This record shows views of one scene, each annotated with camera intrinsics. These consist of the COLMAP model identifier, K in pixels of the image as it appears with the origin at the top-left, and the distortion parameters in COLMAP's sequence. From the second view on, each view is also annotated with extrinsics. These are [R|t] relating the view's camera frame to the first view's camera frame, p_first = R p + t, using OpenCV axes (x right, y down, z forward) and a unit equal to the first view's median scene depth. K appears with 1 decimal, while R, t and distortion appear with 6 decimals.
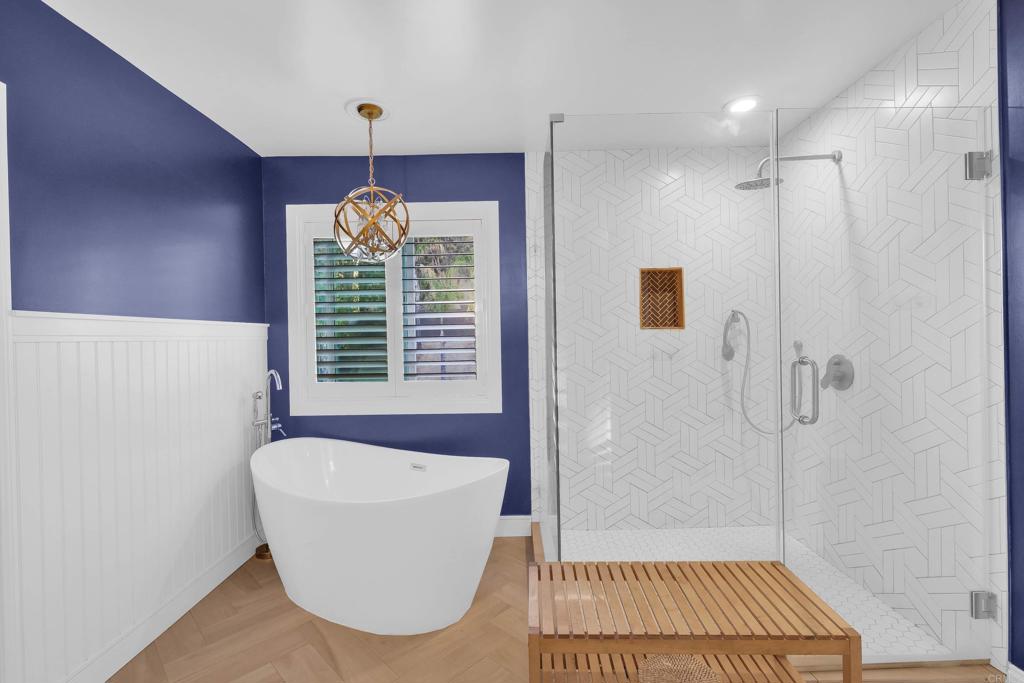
lens RADIAL K [[446.9, 0, 515.2], [0, 446.9, 339.7], [0, 0, 1]] dist [-0.001786, -0.000308]
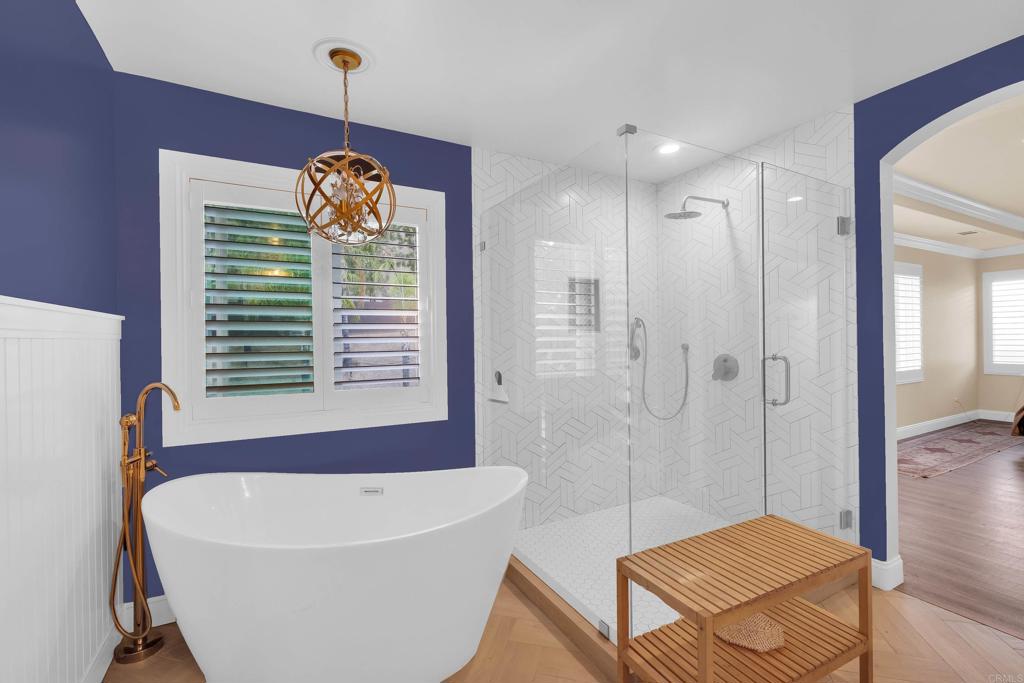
lens RADIAL K [[446.9, 0, 513.6], [0, 446.9, 337.7], [0, 0, 1]] dist [-0.001786, -0.000308]
pose [[0.878379, 0.009928, 0.477862, -0.371358], [-0.002468, 0.999865, -0.016236, 0.007859], [-0.477959, 0.013082, 0.878285, 0.120600]]
